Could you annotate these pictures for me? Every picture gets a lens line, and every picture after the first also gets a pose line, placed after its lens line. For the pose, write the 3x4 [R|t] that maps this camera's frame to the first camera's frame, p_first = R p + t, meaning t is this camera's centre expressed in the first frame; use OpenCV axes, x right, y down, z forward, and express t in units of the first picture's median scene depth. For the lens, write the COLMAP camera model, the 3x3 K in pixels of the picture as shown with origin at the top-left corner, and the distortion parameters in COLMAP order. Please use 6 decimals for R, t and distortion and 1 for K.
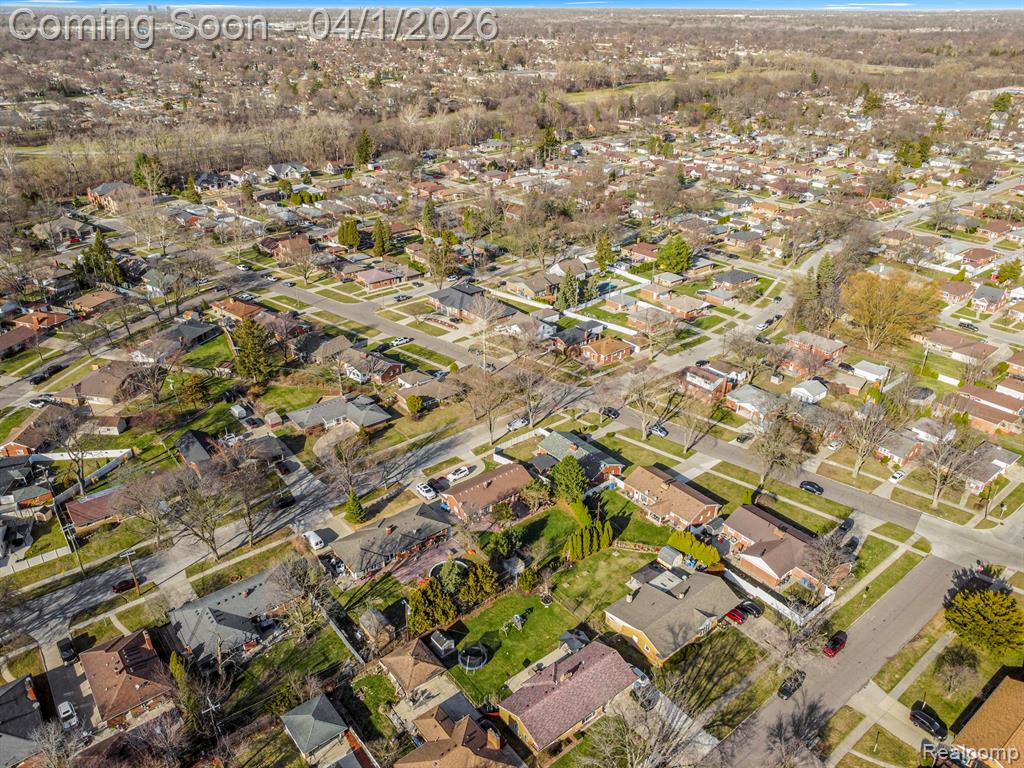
lens RADIAL K [[742.2, 0, 512.0], [0, 742.2, 384.0], [0, 0, 1]] dist [-0.027661, -0.000630]
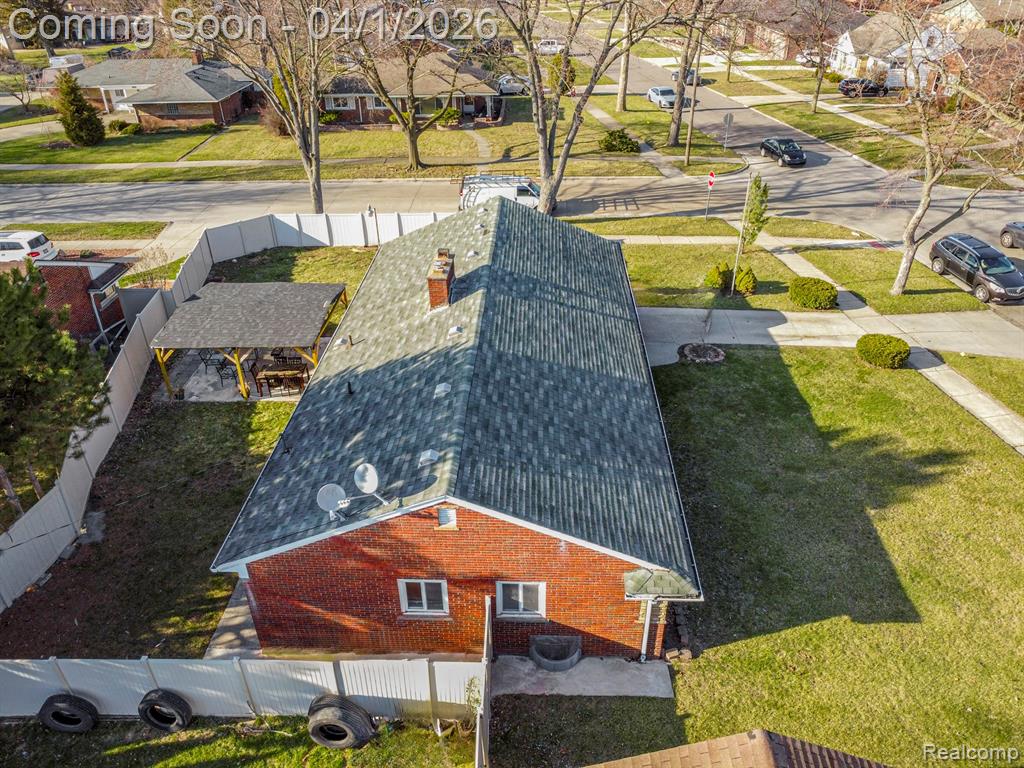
lens RADIAL K [[742.2, 0, 512.0], [0, 742.2, 384.0], [0, 0, 1]] dist [-0.027661, -0.000630]
pose [[0.760661, 0.325828, -0.561455, 0.143784], [-0.281802, 0.944904, 0.166568, 0.066606], [0.584793, 0.031517, 0.810570, 0.767919]]
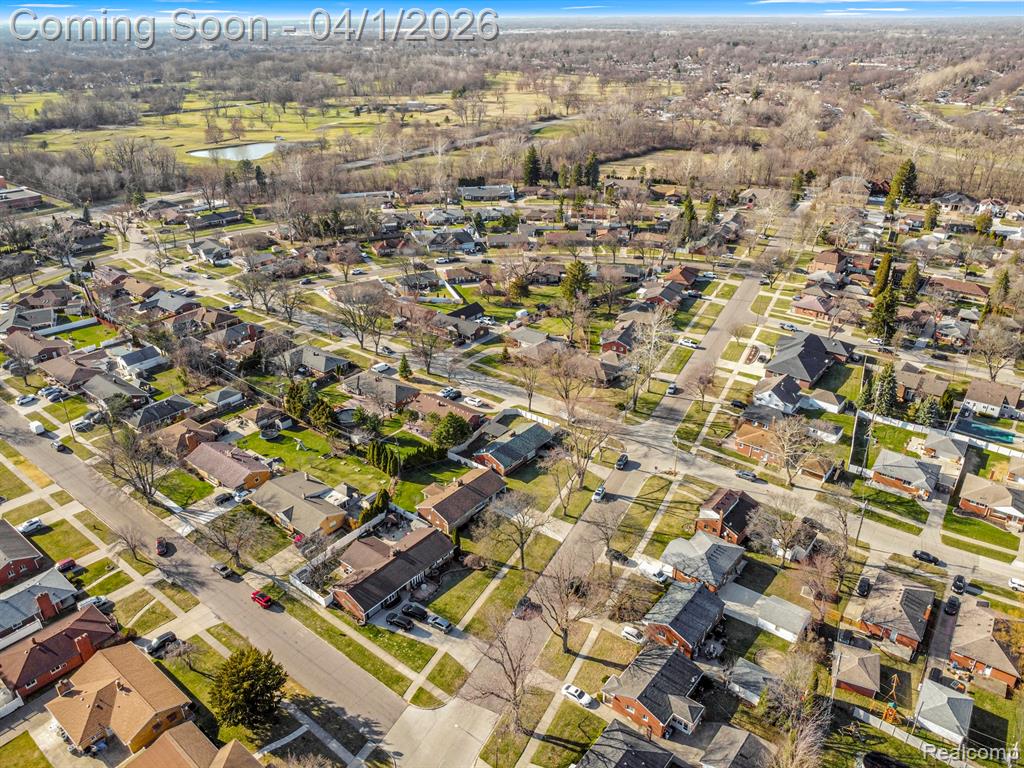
lens RADIAL K [[742.2, 0, 512.0], [0, 742.2, 384.0], [0, 0, 1]] dist [-0.027661, -0.000630]
pose [[0.217955, 0.434195, -0.874054, 0.816852], [-0.442667, 0.842144, 0.307960, -0.250098], [0.869794, 0.319793, 0.375753, 0.497757]]
